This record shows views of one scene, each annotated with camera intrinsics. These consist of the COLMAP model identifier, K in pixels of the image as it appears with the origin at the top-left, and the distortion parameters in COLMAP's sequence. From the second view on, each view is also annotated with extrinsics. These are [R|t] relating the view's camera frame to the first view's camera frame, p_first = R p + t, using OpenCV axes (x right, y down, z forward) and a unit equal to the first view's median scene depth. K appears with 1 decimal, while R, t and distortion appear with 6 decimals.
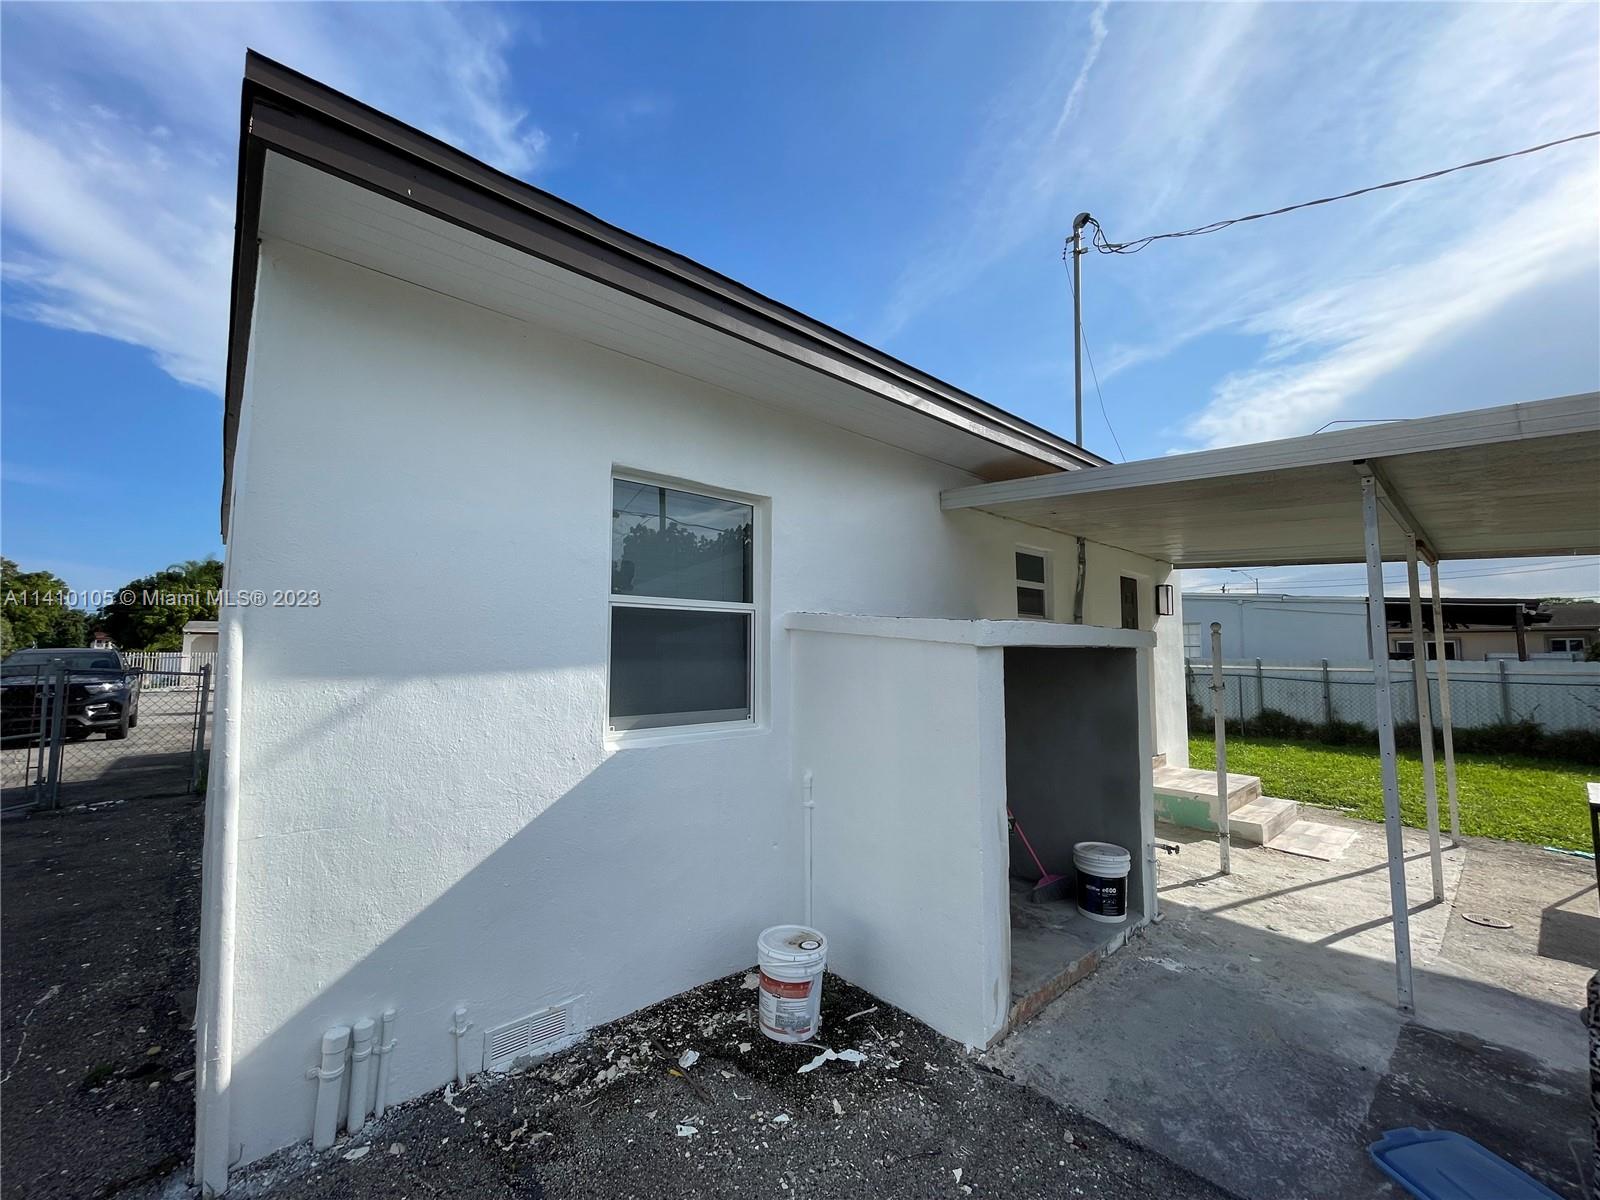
lens RADIAL K [[644.4, 0, 808.6], [0, 644.4, 606.9], [0, 0, 1]] dist [0.002451, 0.000106]
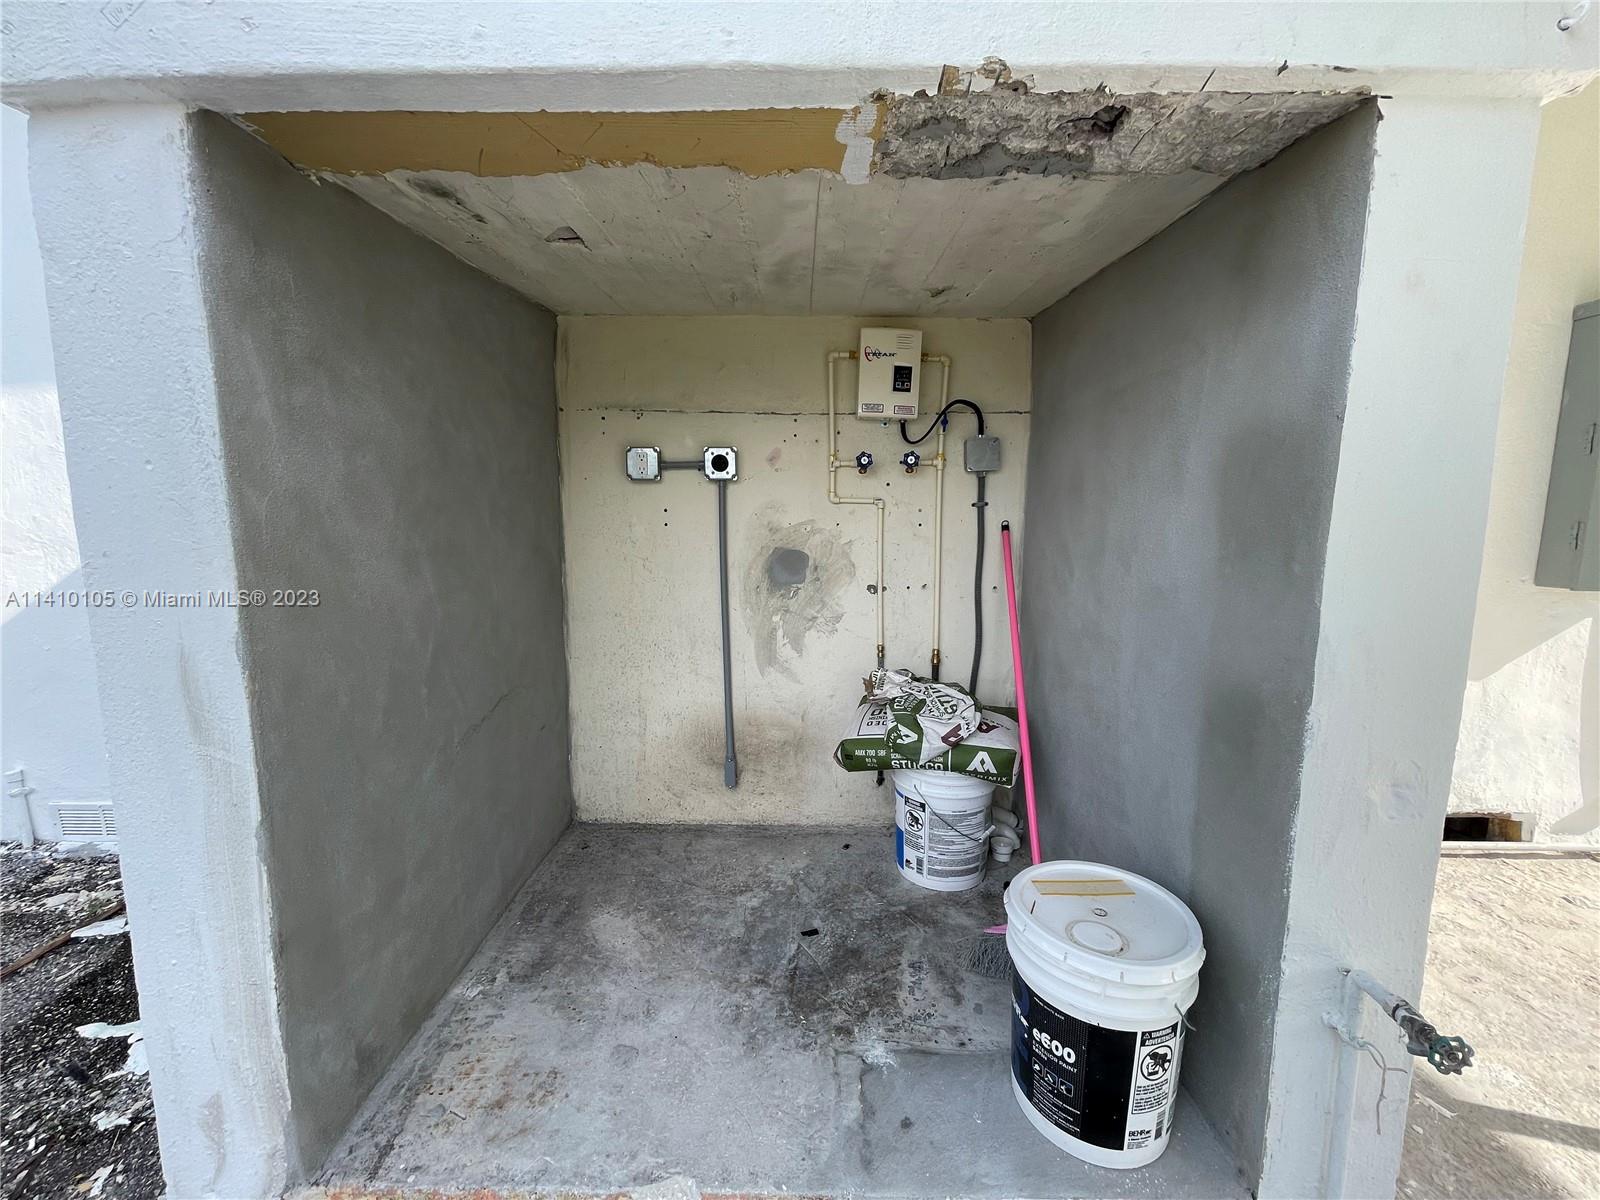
lens RADIAL K [[644.4, 0, 808.6], [0, 644.4, 606.9], [0, 0, 1]] dist [0.002451, 0.000106]
pose [[0.728866, 0.085331, -0.679318, 0.573057], [0.049153, 0.983121, 0.176231, 0.197622], [0.682890, -0.161839, 0.712369, 0.766885]]
